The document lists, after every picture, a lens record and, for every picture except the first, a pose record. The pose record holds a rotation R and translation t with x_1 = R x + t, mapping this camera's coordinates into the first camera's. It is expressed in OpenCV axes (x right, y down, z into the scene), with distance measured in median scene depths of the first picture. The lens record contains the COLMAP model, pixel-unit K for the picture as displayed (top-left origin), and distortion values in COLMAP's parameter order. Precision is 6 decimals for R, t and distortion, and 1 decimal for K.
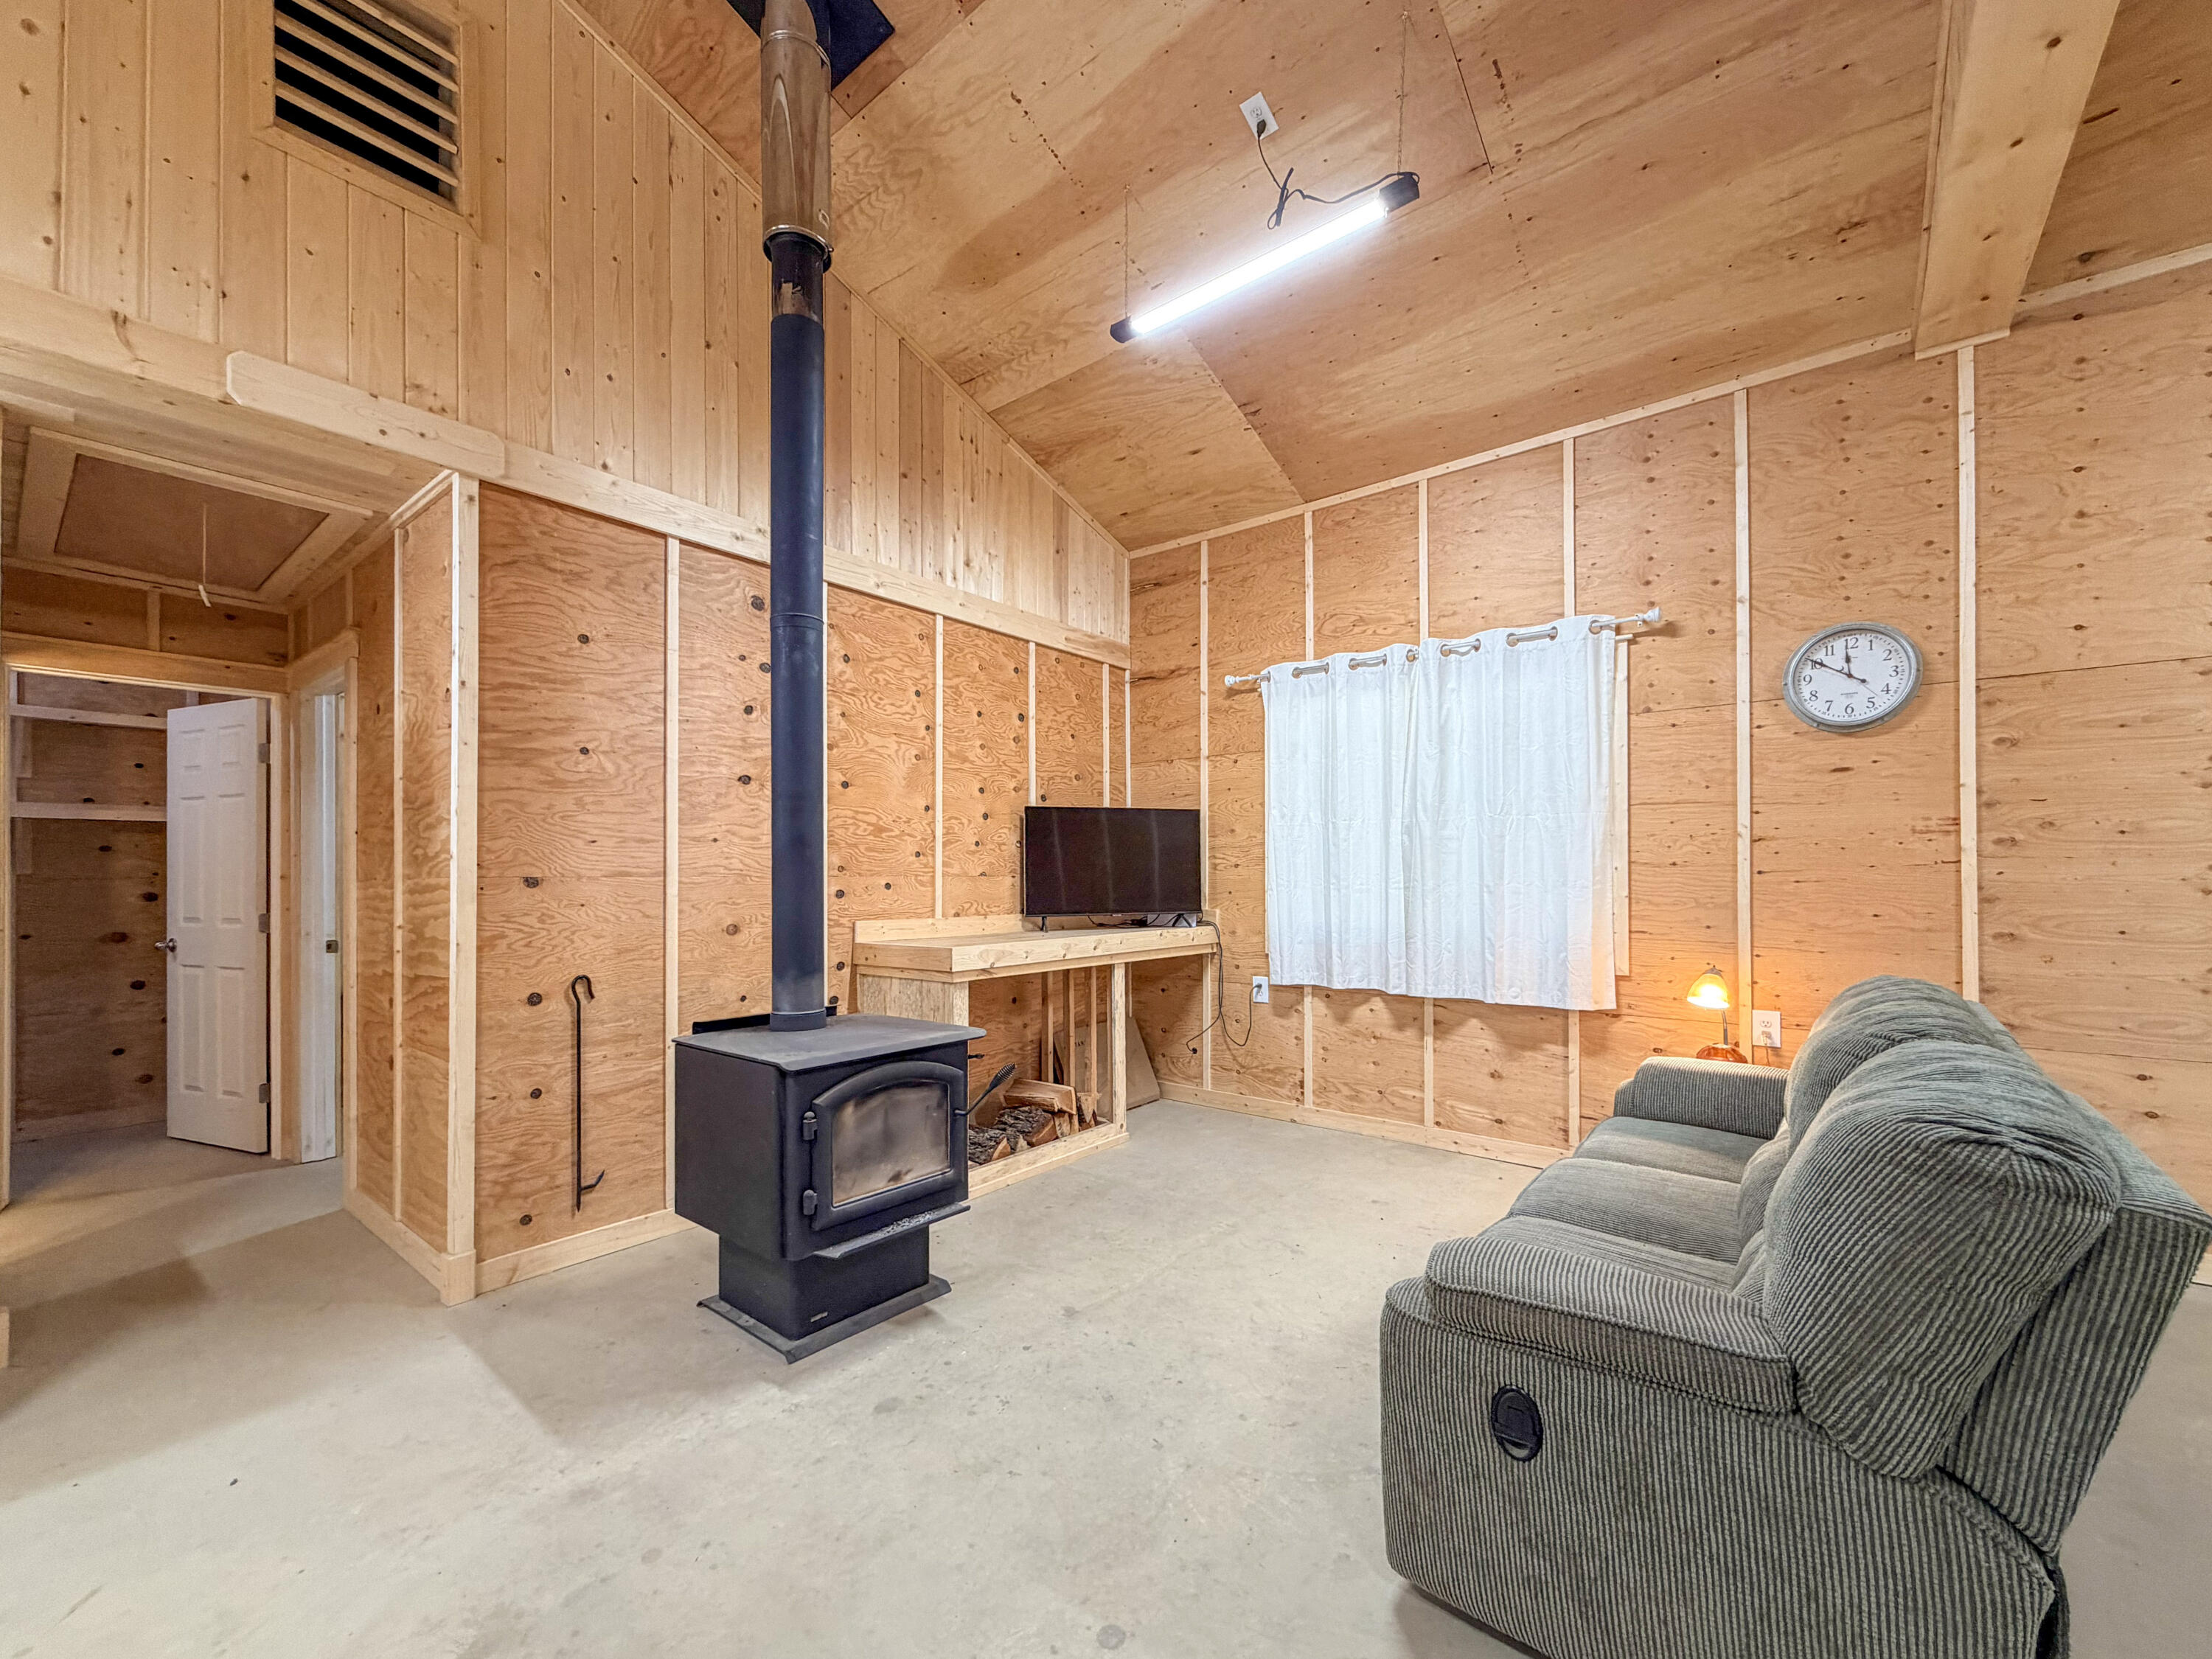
lens RADIAL K [[898.7, 0, 1085.7], [0, 898.7, 867.9], [0, 0, 1]] dist [-0.004115, 0.001300]
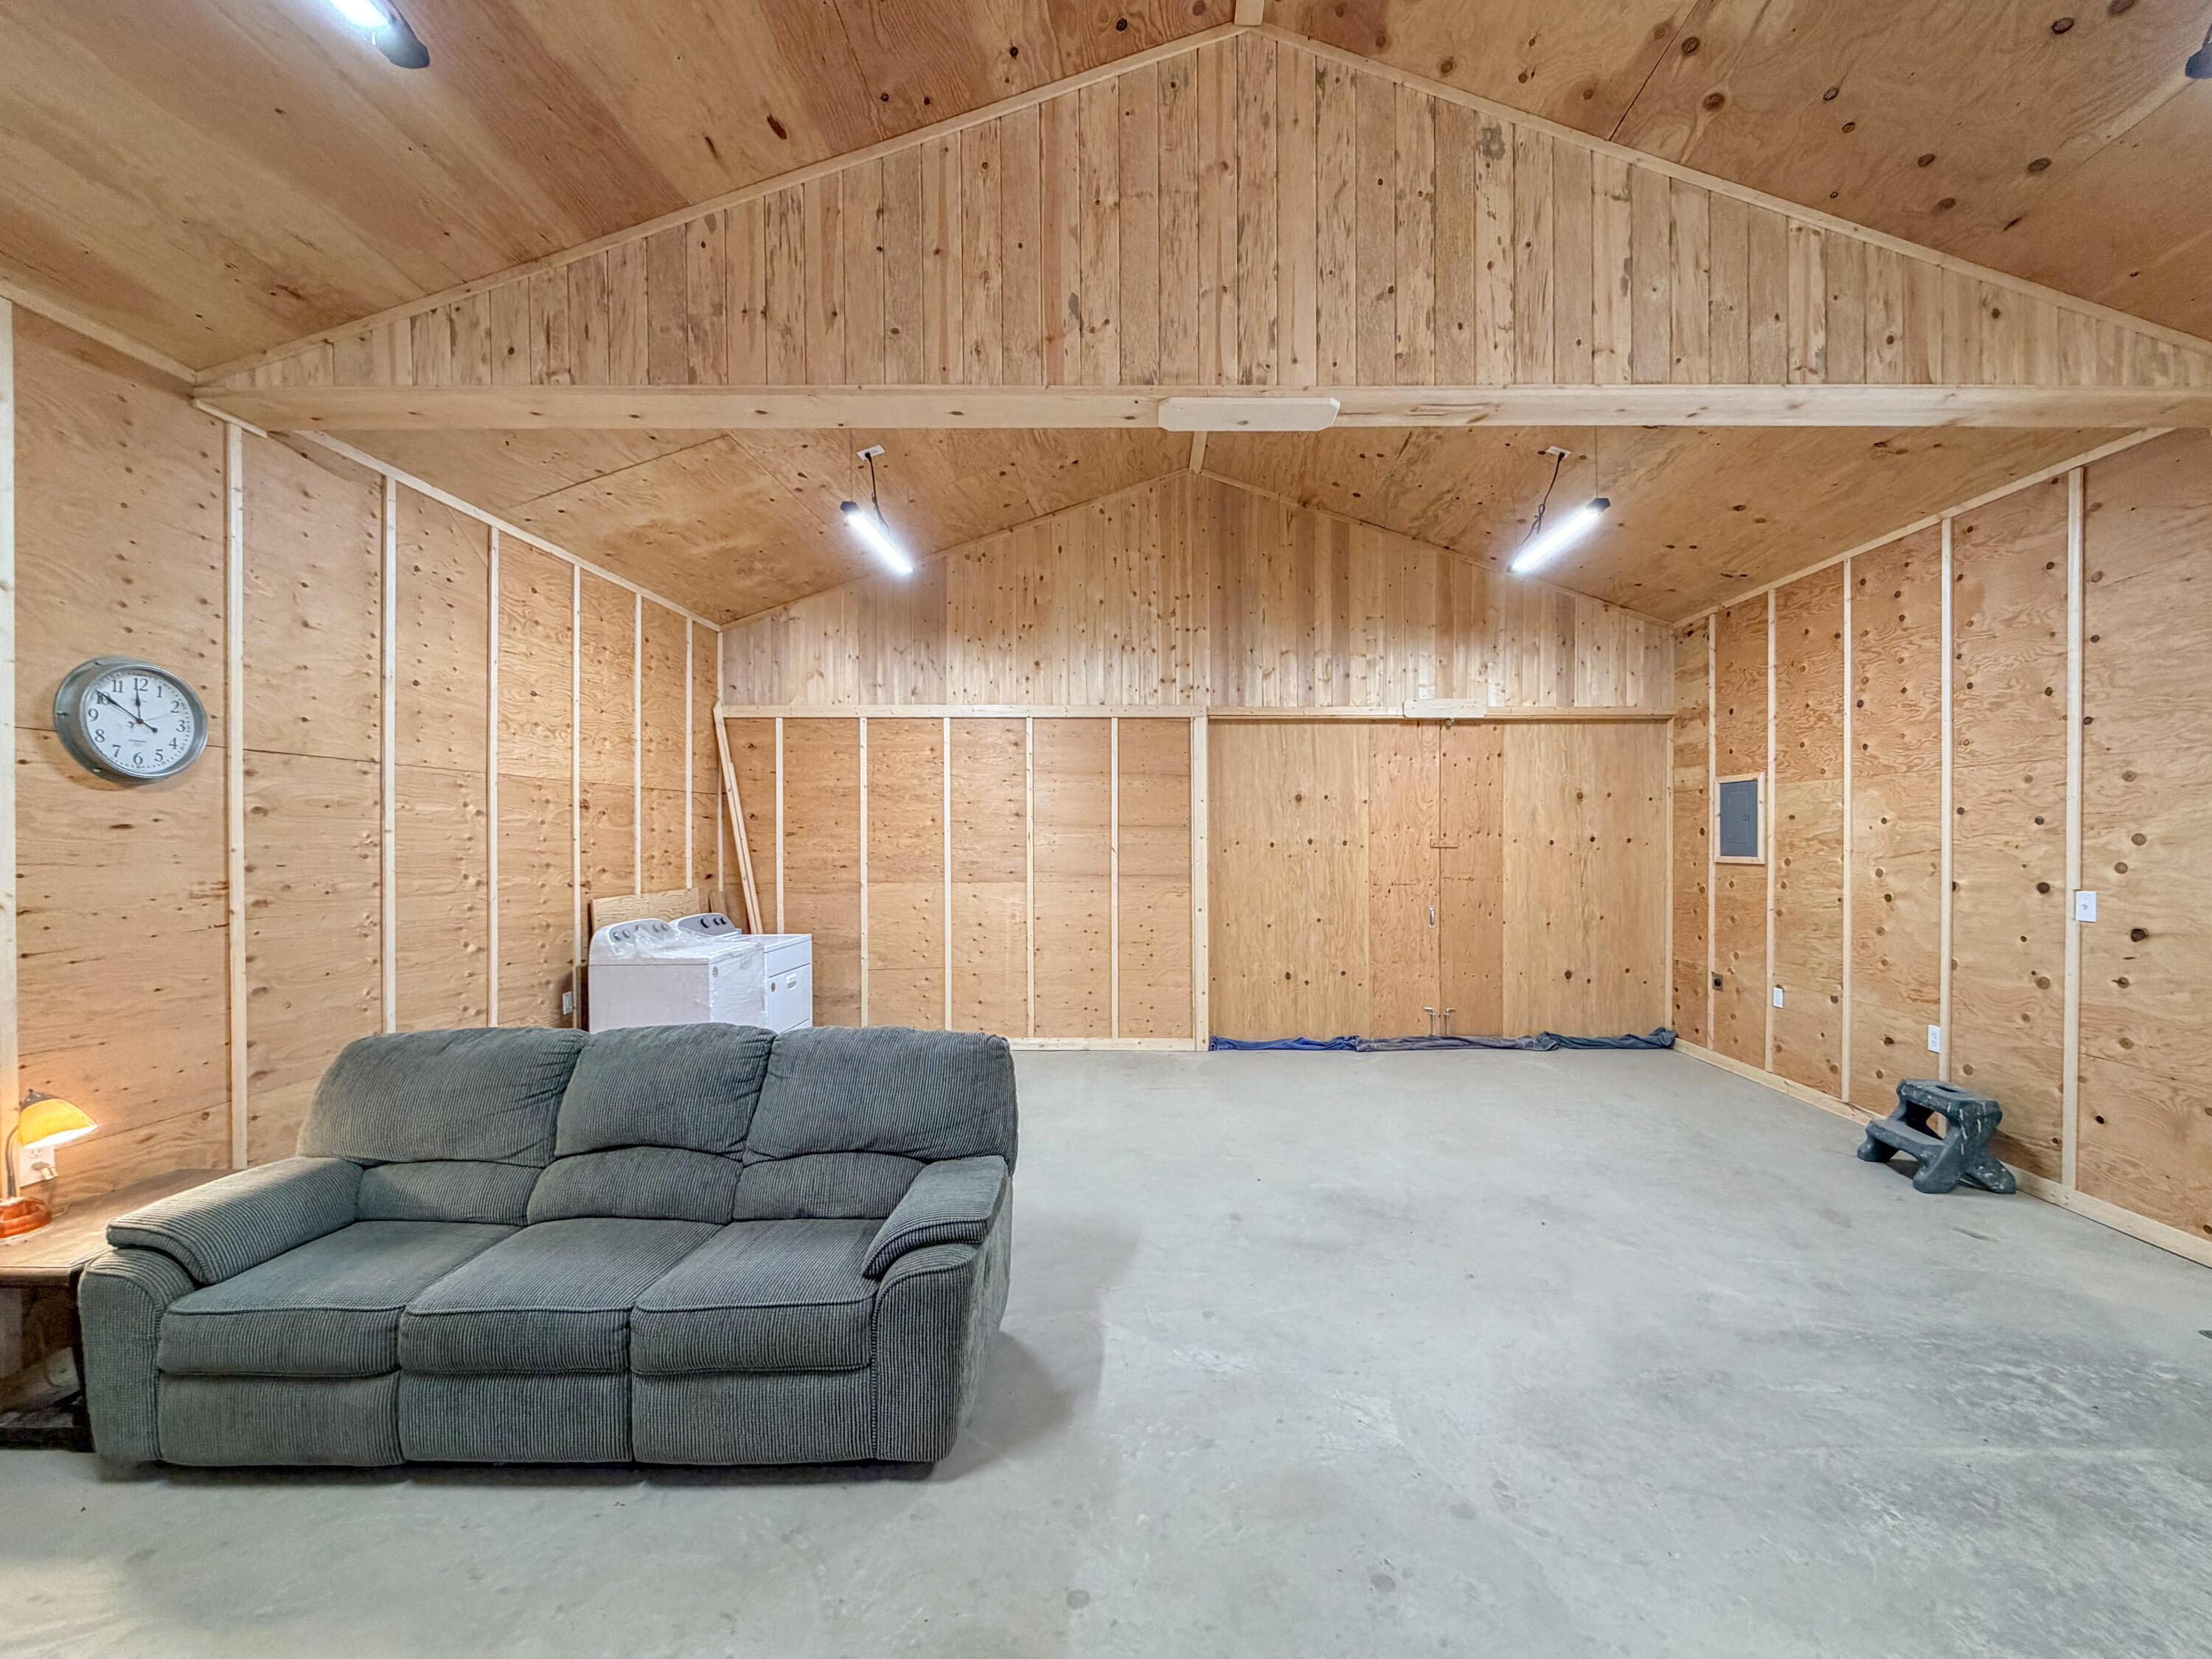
lens RADIAL K [[898.7, 0, 1178.0], [0, 898.7, 848.9], [0, 0, 1]] dist [-0.004115, 0.001300]
pose [[-0.648436, -0.005393, 0.761250, -0.450842], [-0.002490, 0.999985, 0.004964, -0.091352], [-0.761265, 0.001323, -0.648439, 0.756066]]
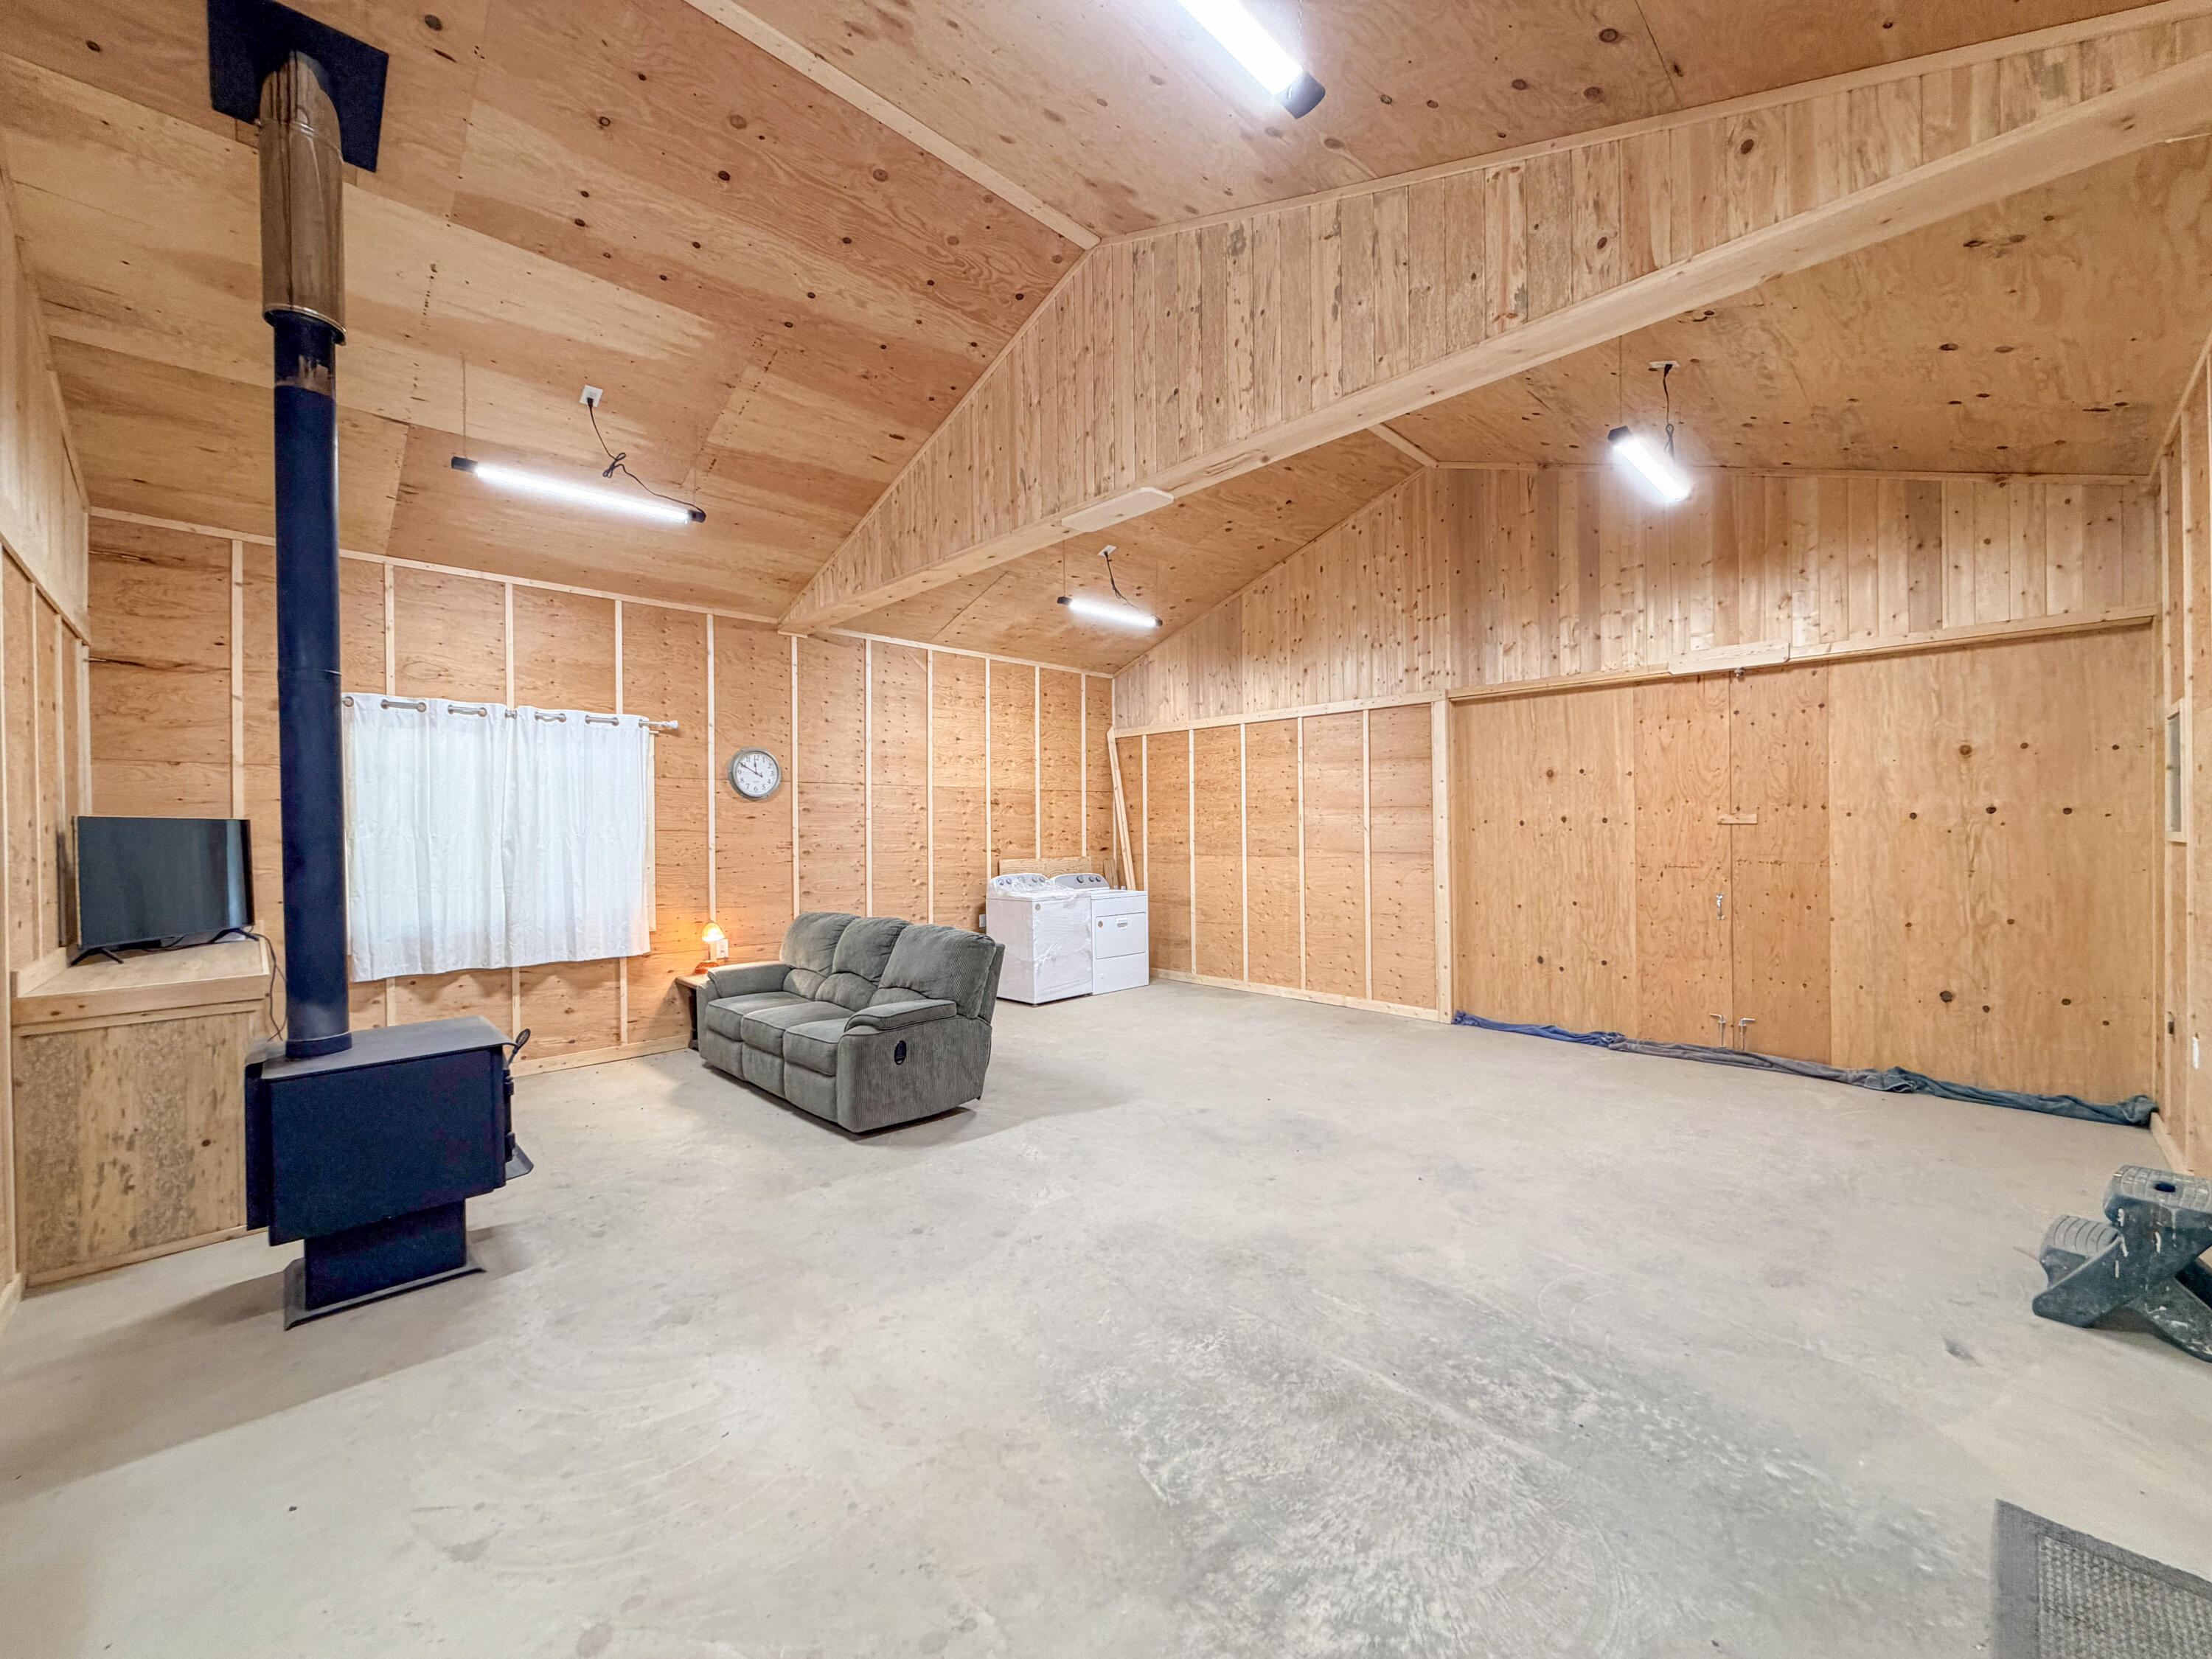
lens RADIAL K [[898.7, 0, 1128.6], [0, 898.7, 837.5], [0, 0, 1]] dist [-0.004115, 0.001300]
pose [[0.090404, -0.003982, 0.995897, -1.094415], [0.001407, 0.999992, 0.003871, -0.068074], [-0.995904, 0.001051, 0.090409, -0.050157]]
